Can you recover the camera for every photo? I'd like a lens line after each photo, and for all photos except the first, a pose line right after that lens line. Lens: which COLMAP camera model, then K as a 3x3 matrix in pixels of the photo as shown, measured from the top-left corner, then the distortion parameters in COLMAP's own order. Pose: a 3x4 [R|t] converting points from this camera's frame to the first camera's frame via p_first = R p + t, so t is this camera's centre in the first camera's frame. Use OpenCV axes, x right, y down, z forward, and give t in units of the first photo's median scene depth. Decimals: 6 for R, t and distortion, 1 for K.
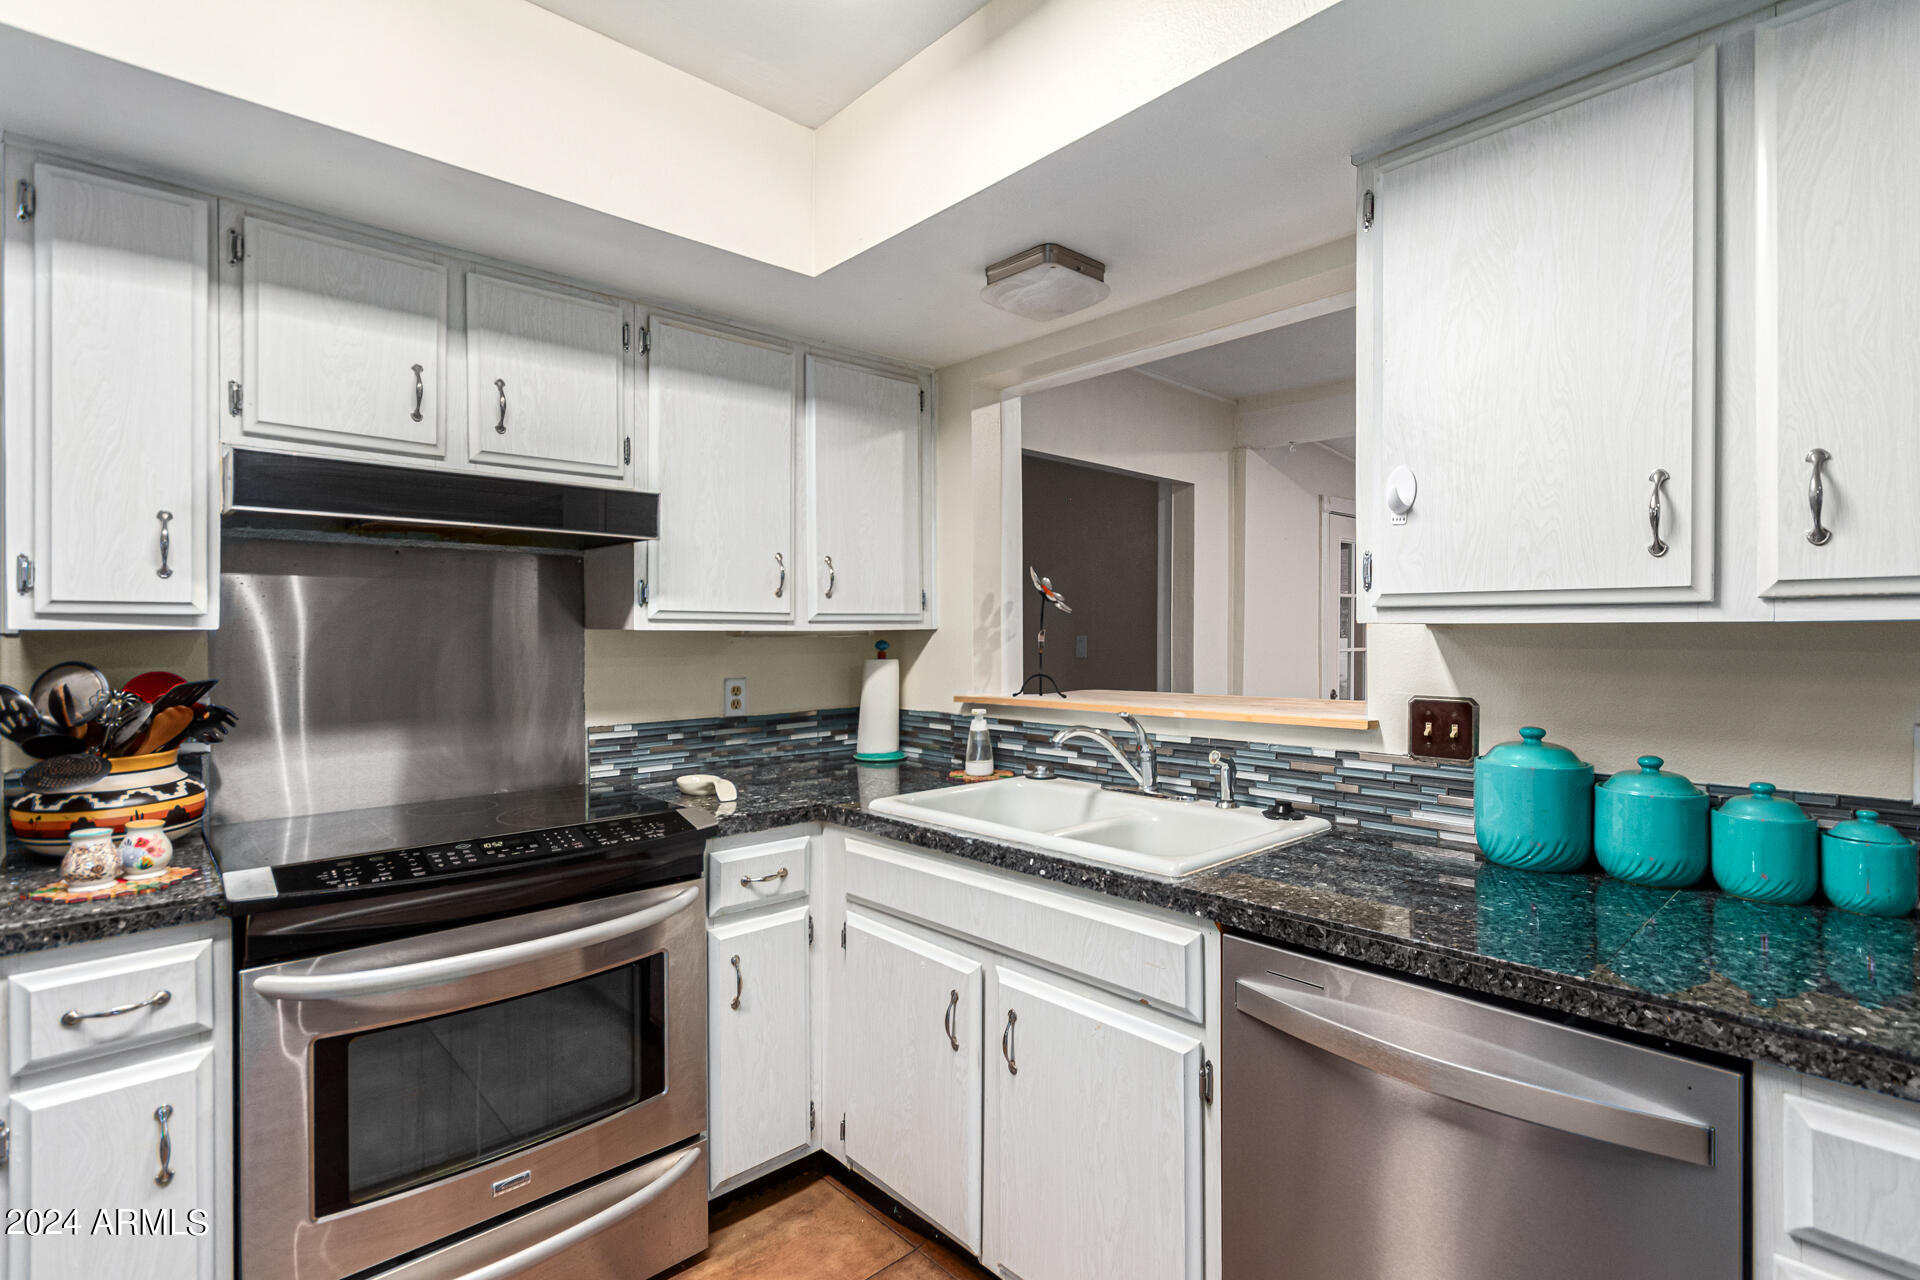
lens RADIAL K [[909.9, 0, 959.3], [0, 909.9, 635.4], [0, 0, 1]] dist [-0.000927, 0.001376]
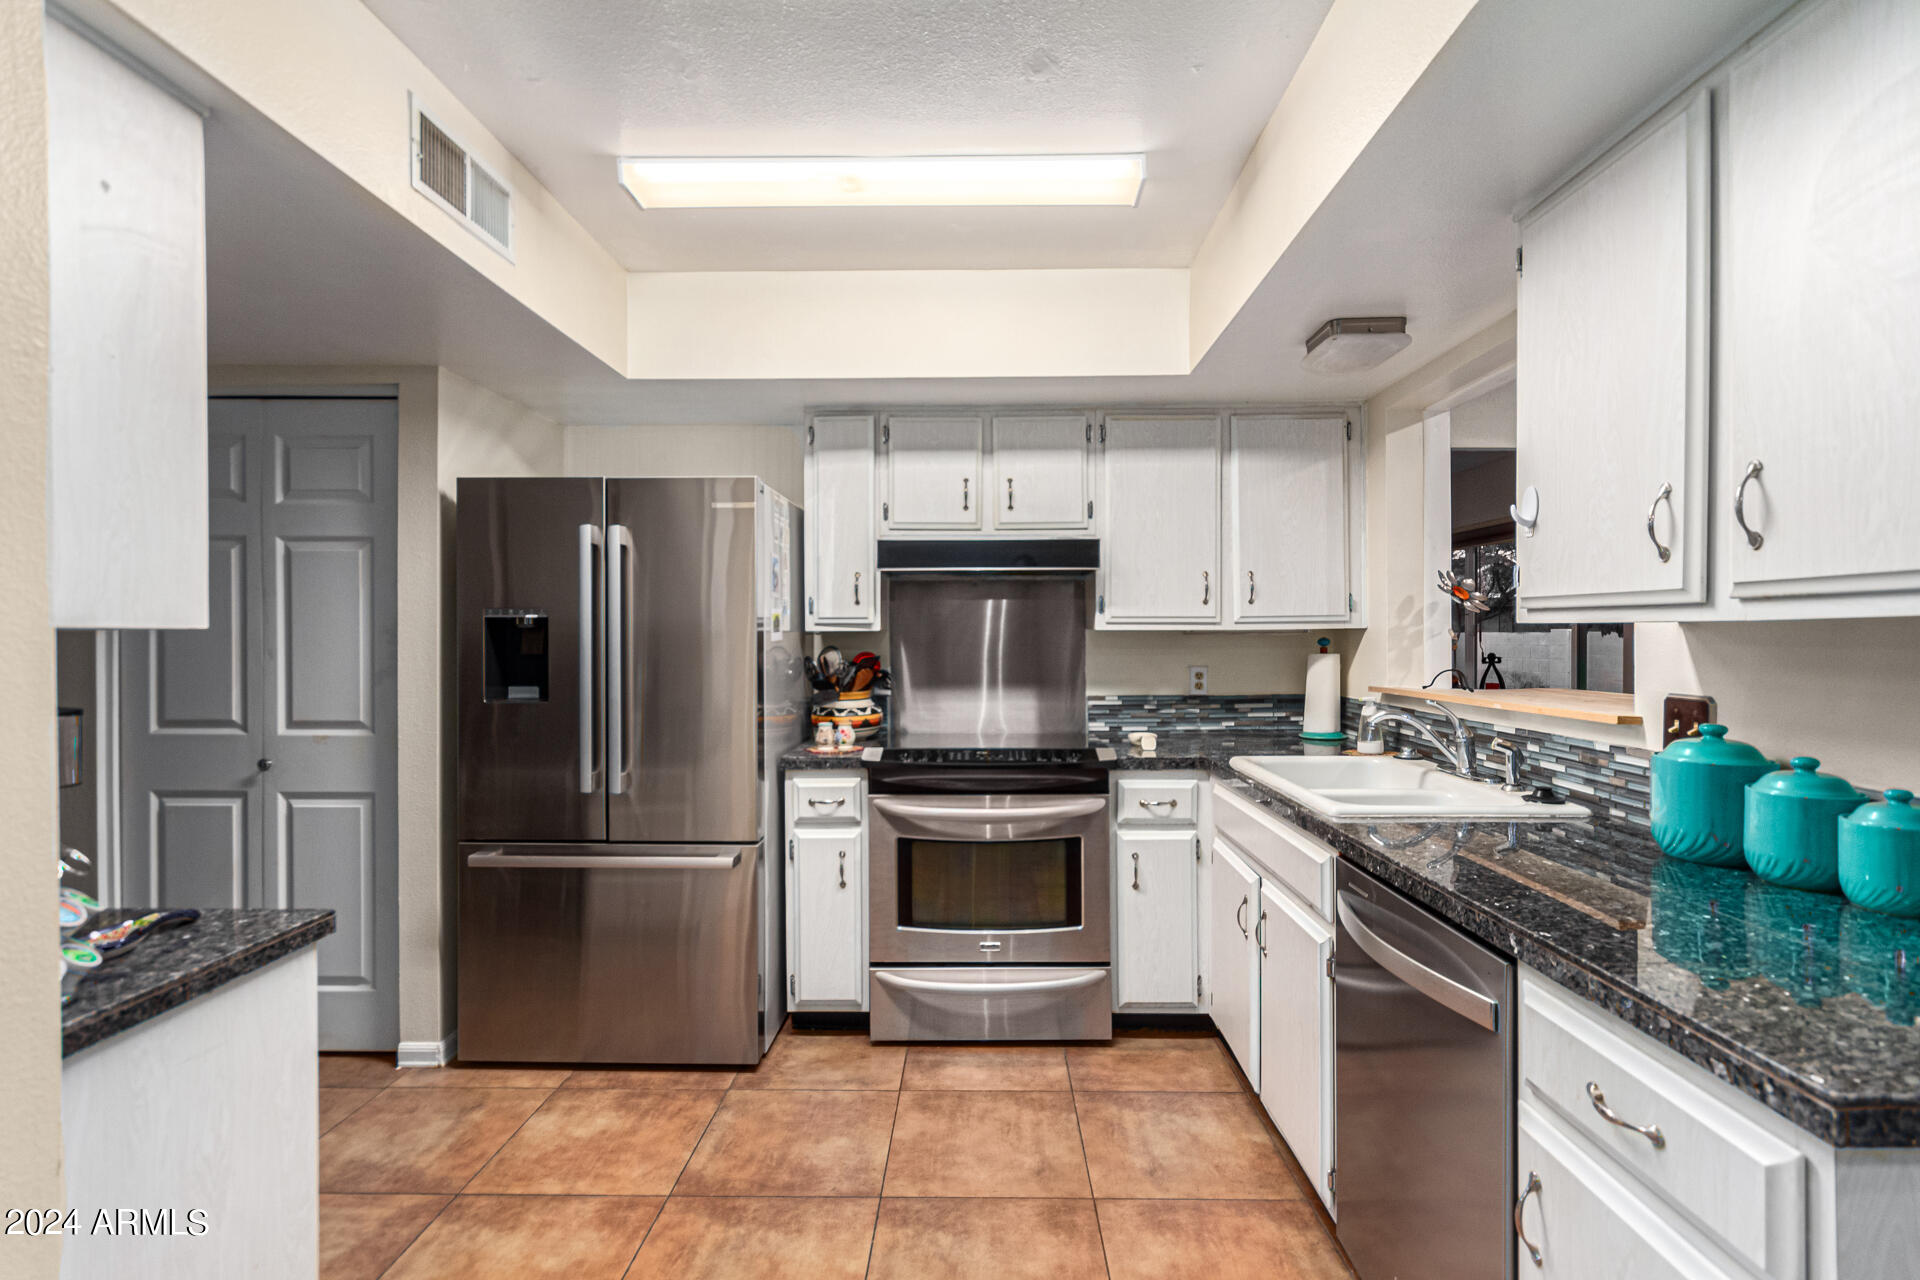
lens RADIAL K [[909.9, 0, 964.2], [0, 909.9, 637.7], [0, 0, 1]] dist [-0.000927, 0.001376]
pose [[0.718388, 0.003396, -0.695634, 0.574258], [0.000123, 0.999987, 0.005008, -0.000299], [0.695642, -0.003684, 0.718379, -0.239698]]
